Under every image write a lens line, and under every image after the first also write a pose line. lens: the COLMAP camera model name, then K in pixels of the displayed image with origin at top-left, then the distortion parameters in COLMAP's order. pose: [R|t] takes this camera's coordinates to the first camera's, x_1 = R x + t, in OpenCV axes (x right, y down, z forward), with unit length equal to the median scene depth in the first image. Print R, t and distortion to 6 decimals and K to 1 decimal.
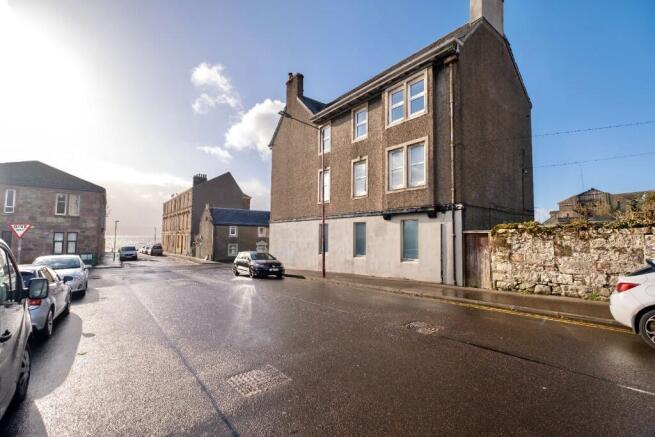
lens RADIAL K [[285.8, 0, 327.3], [0, 285.8, 220.9], [0, 0, 1]] dist [-0.004903, -0.000160]
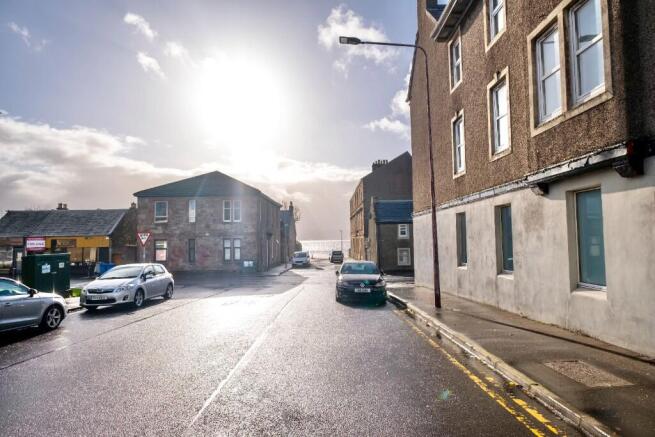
lens RADIAL K [[380.6, 0, 327.9], [0, 380.6, 218.3], [0, 0, 1]] dist [0.001853, 0.002239]
pose [[0.774982, -0.057799, -0.629334, 0.290198], [0.059332, 0.998065, -0.018602, 0.022550], [0.629192, -0.022923, 0.776912, 0.294535]]
